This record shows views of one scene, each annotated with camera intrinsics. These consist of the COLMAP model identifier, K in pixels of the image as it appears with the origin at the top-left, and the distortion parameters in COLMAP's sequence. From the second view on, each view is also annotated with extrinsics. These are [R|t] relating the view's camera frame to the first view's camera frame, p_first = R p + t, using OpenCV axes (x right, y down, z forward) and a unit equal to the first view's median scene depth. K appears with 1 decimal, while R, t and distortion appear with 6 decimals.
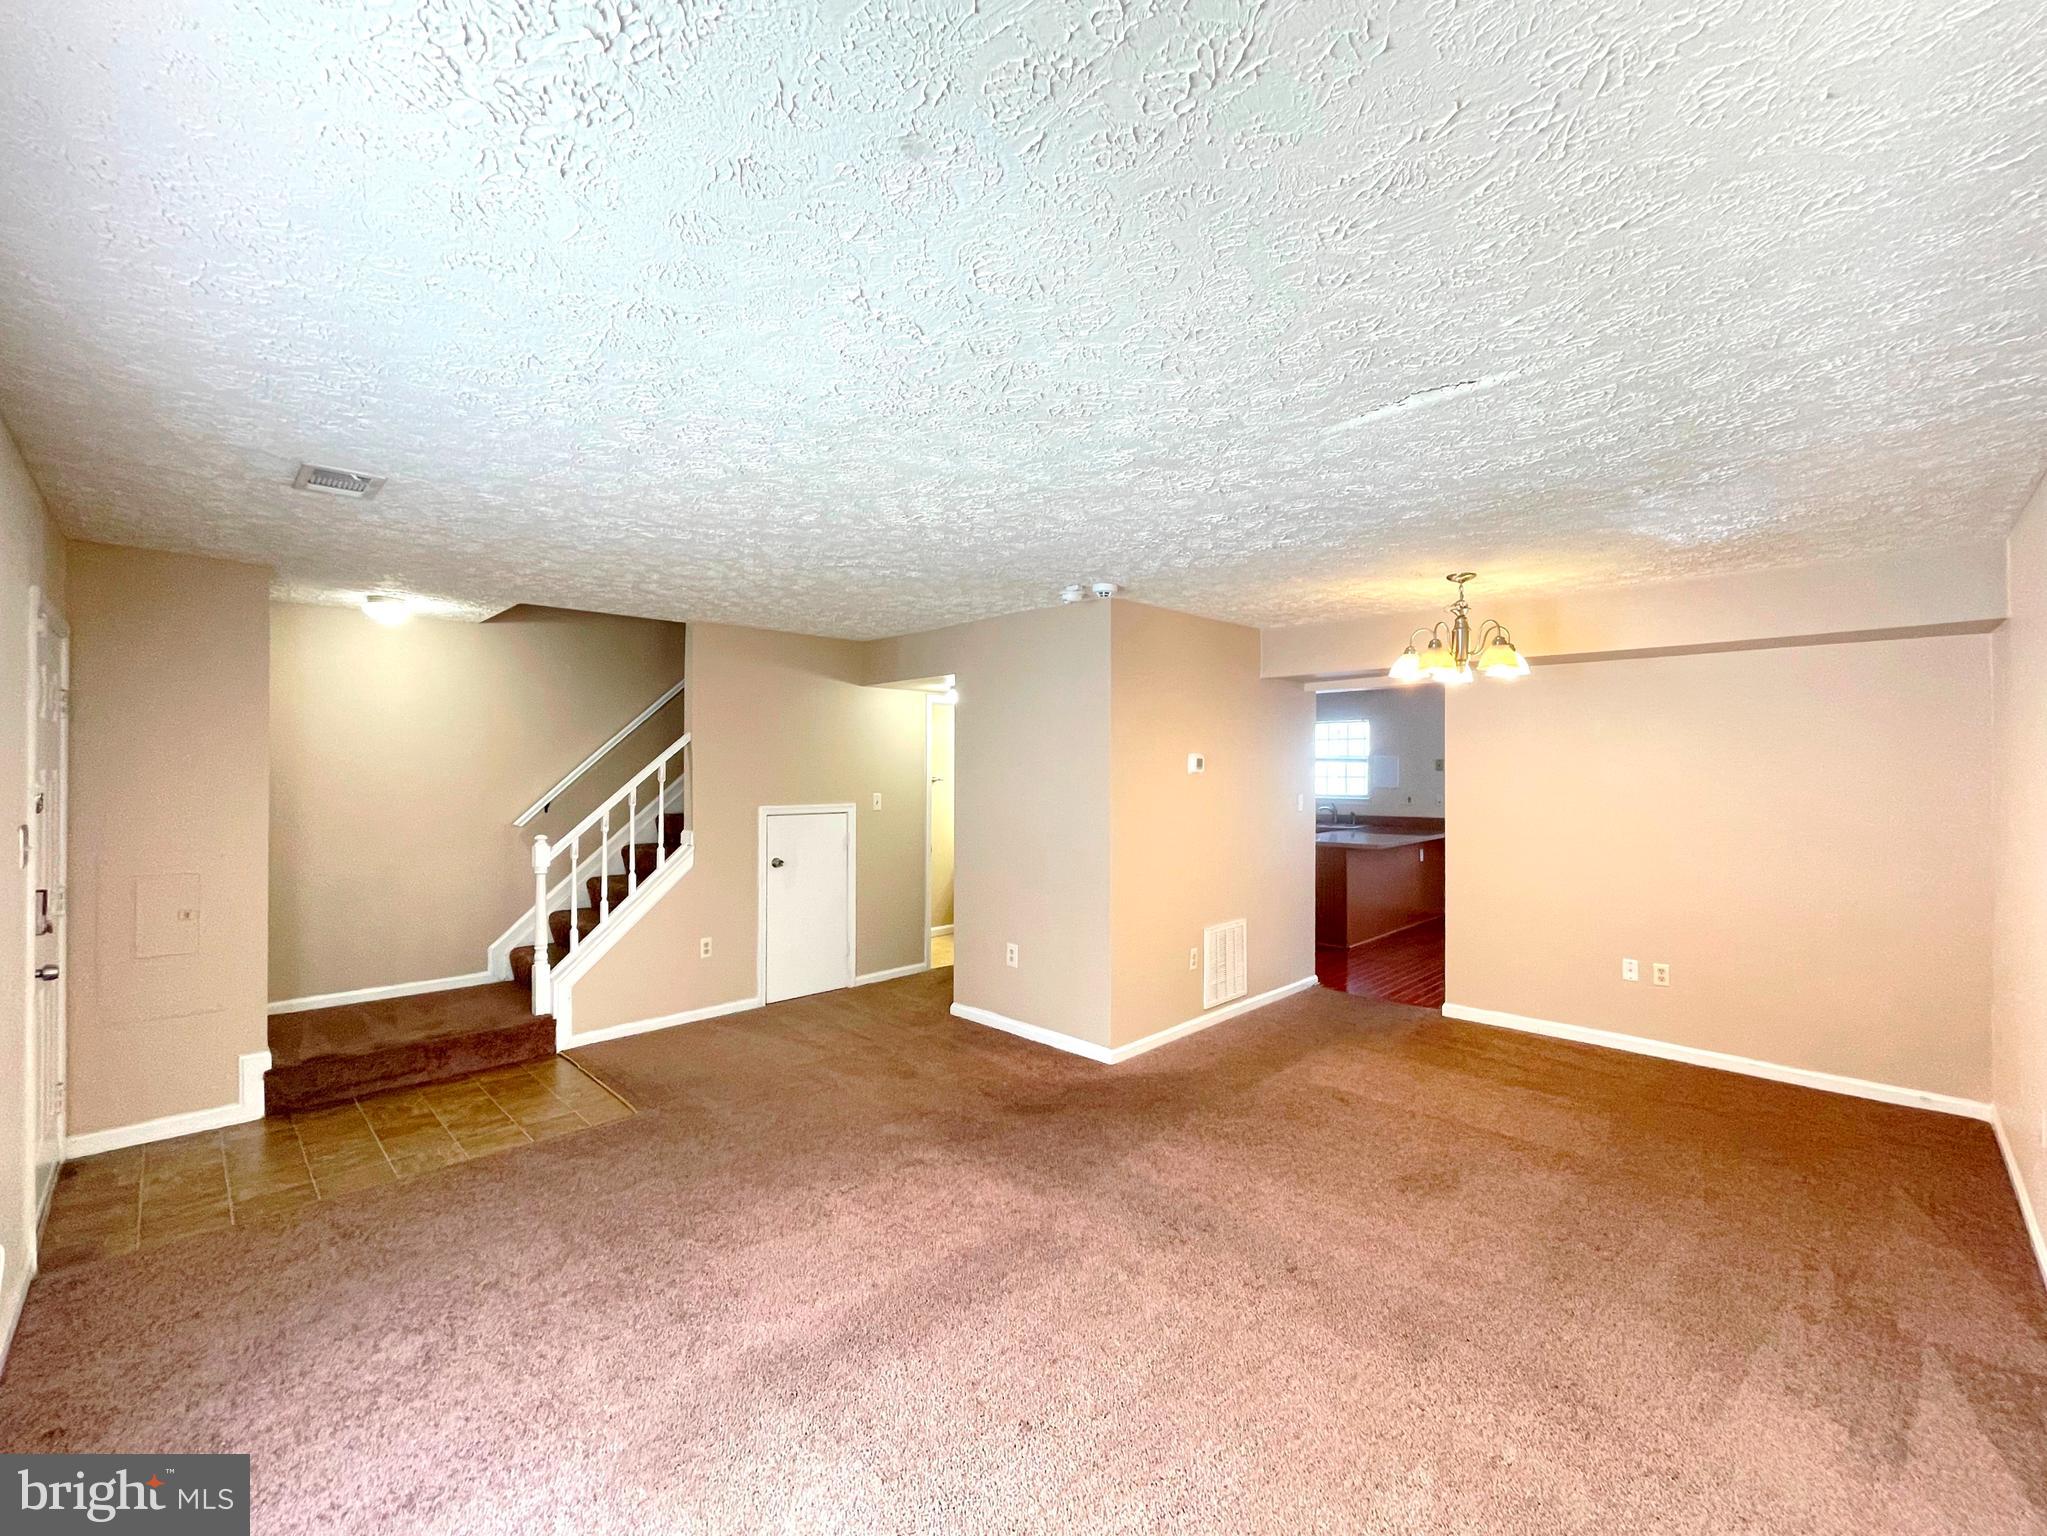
lens RADIAL K [[837.3, 0, 1009.7], [0, 837.3, 771.2], [0, 0, 1]] dist [-0.002463, 0.000445]
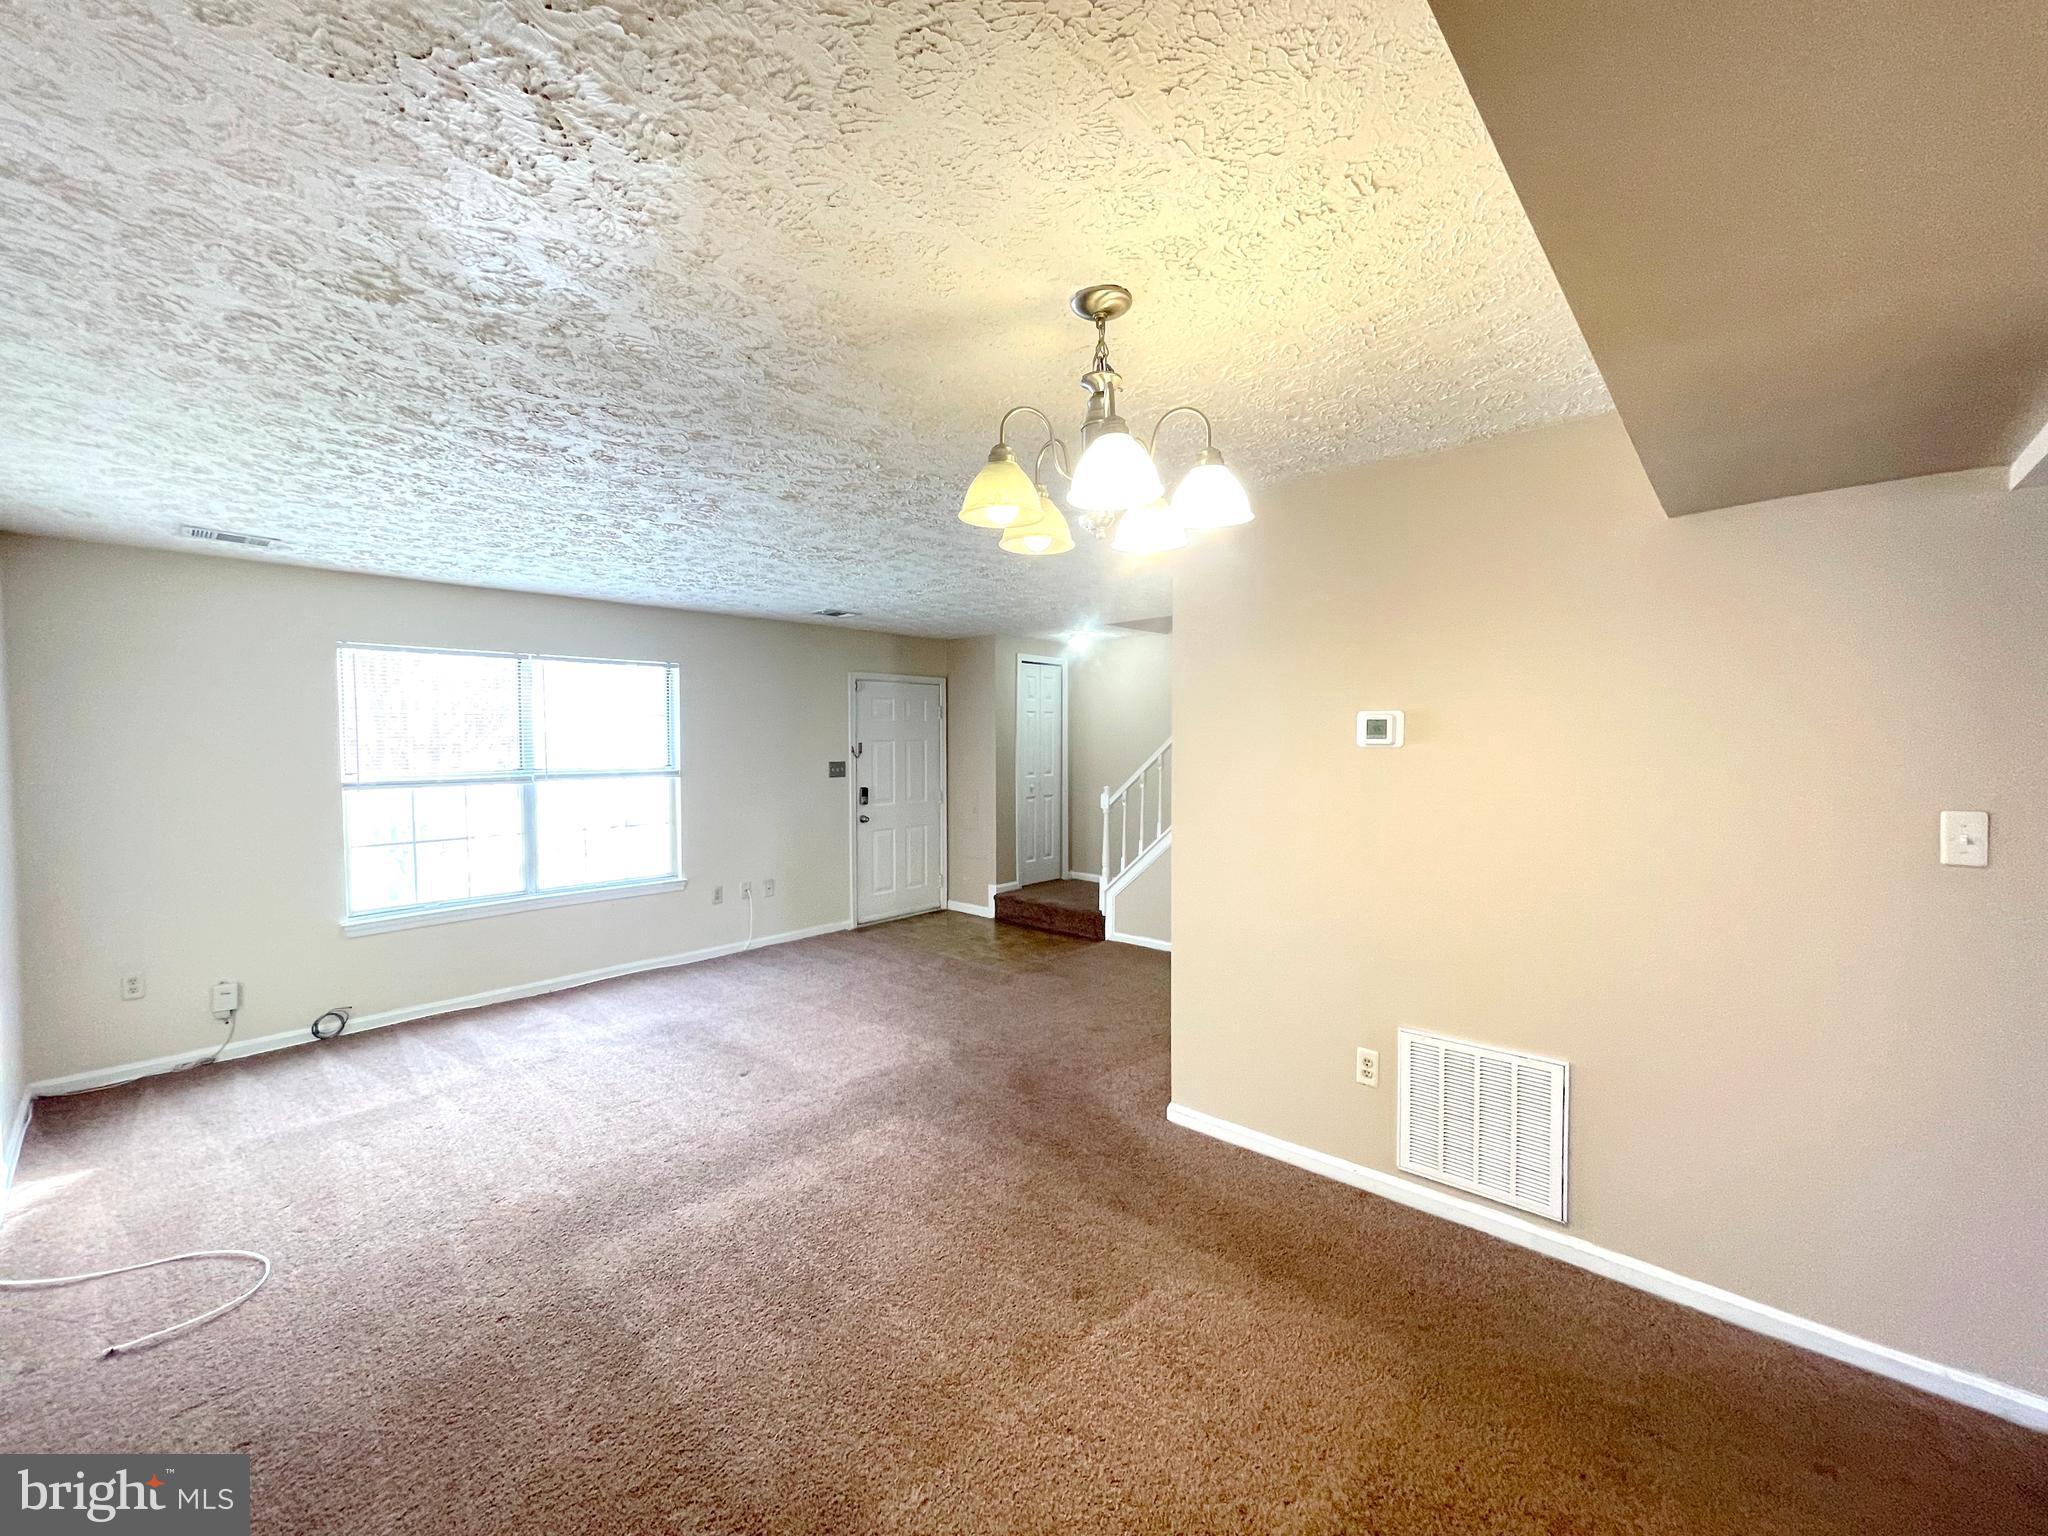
lens RADIAL K [[837.8, 0, 1020.5], [0, 837.8, 758.5], [0, 0, 1]] dist [-0.002463, 0.000445]
pose [[0.045859, 0.026221, -0.998604, 0.953497], [0.008226, 0.999612, 0.026625, -0.007636], [0.998914, -0.009435, 0.045625, 0.894271]]
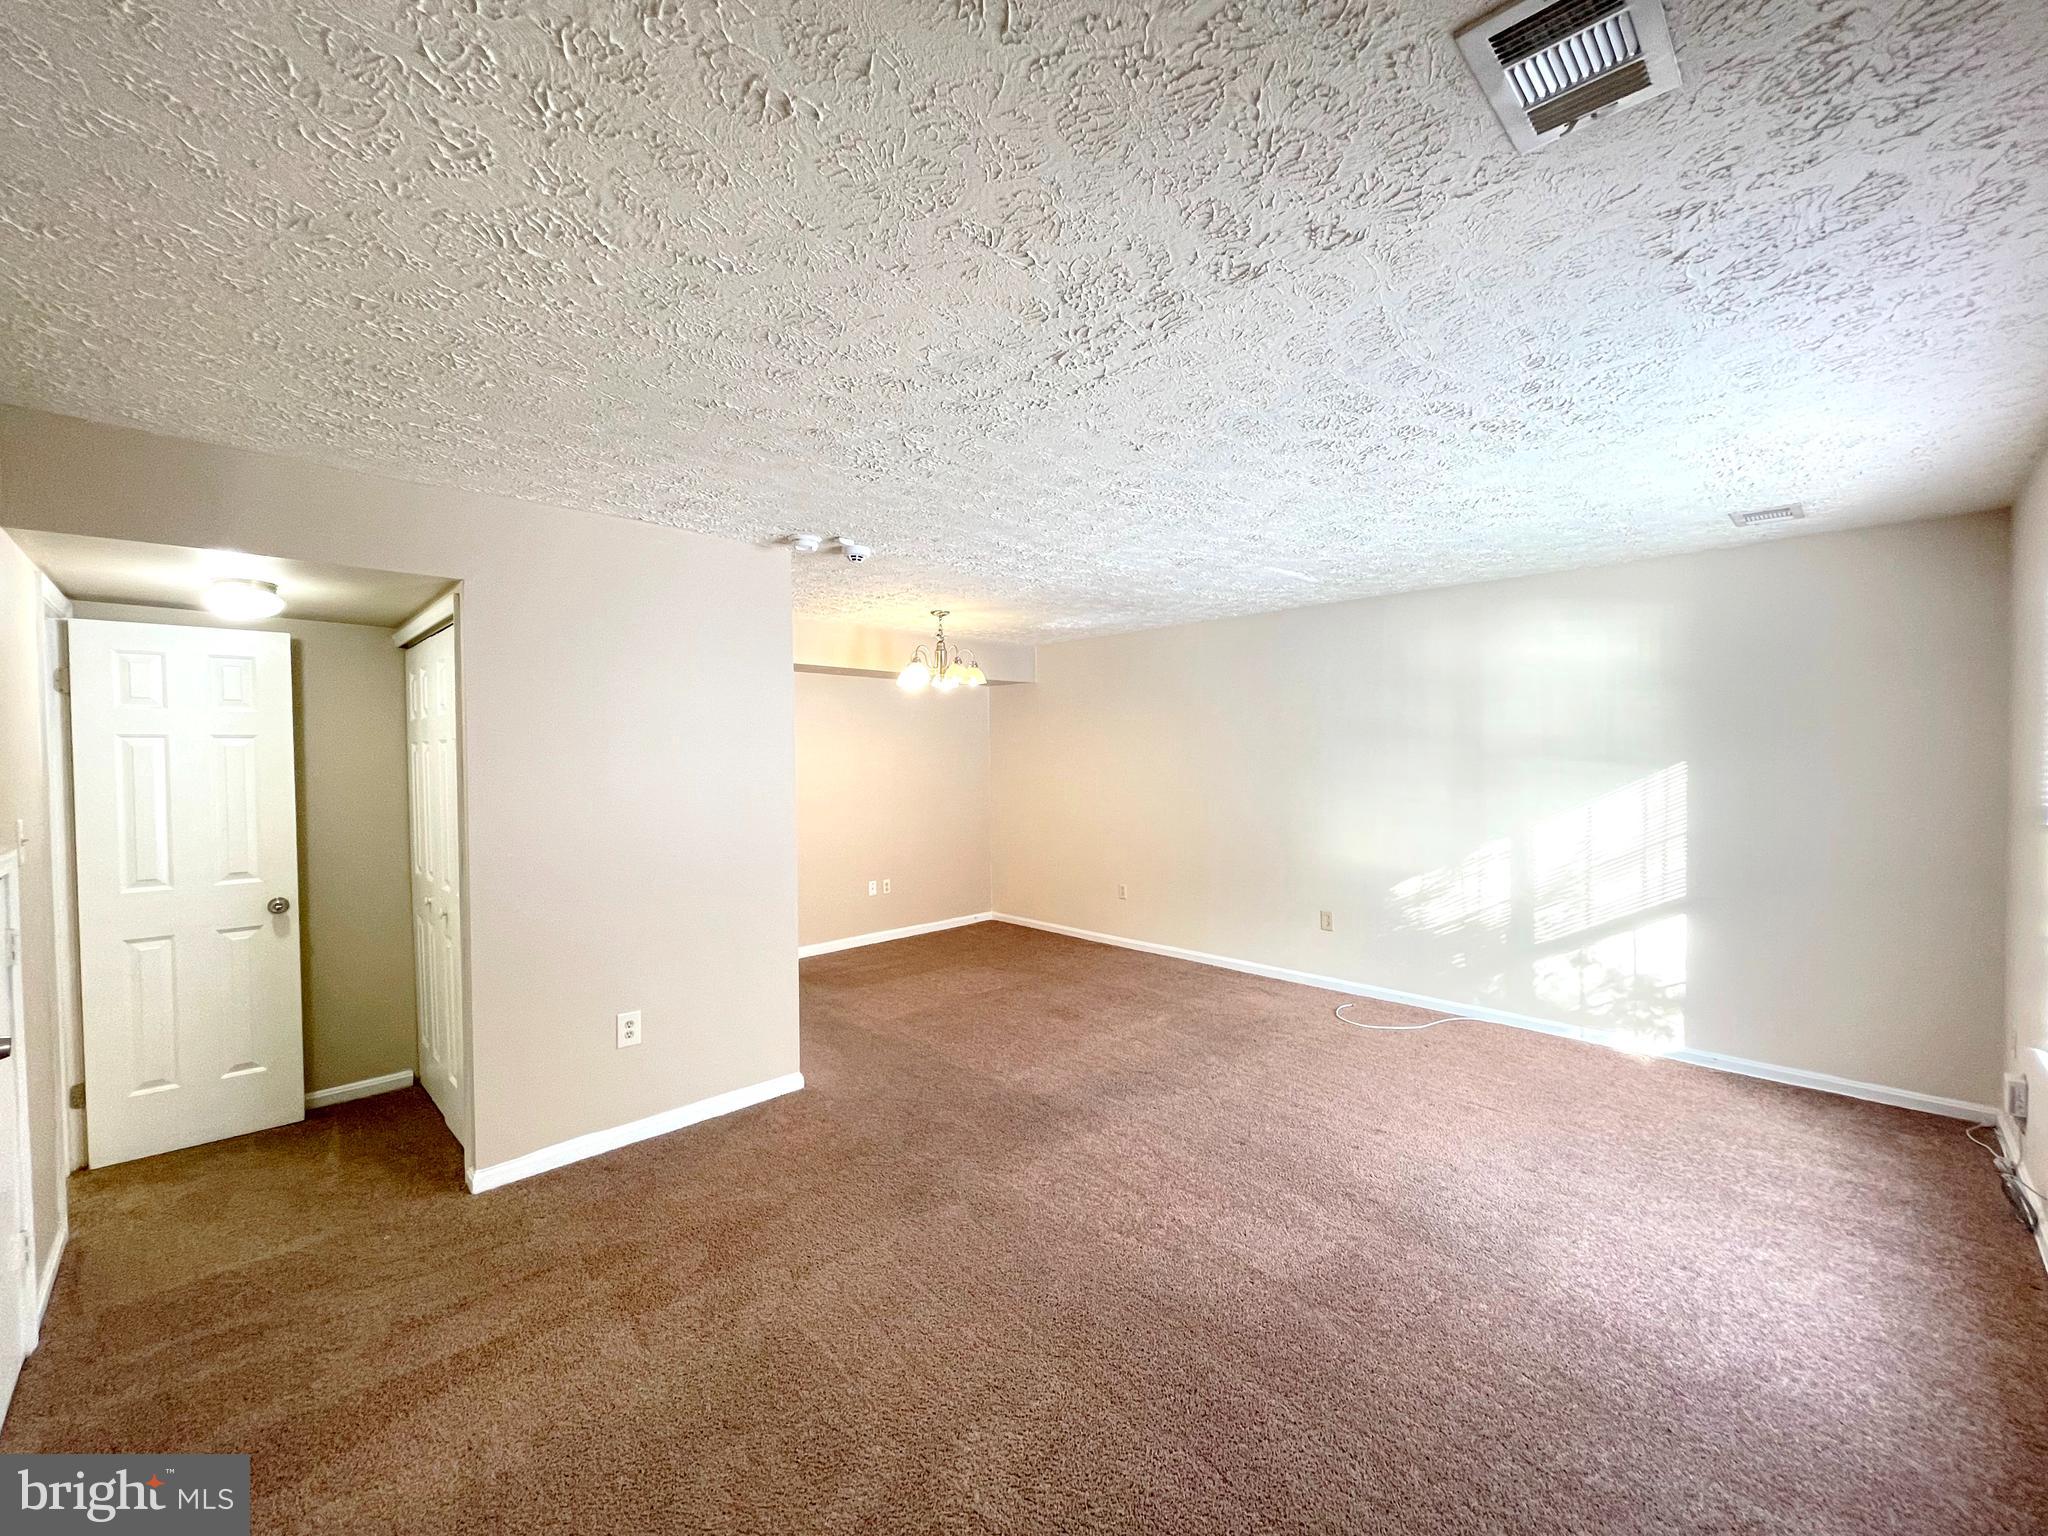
lens RADIAL K [[837.8, 0, 1016.5], [0, 837.8, 768.5], [0, 0, 1]] dist [-0.002463, 0.000445]
pose [[-0.009064, -0.019667, 0.999765, -0.823131], [0.005269, 0.999792, 0.019715, -0.001256], [-0.999945, 0.005446, -0.008959, 0.853795]]
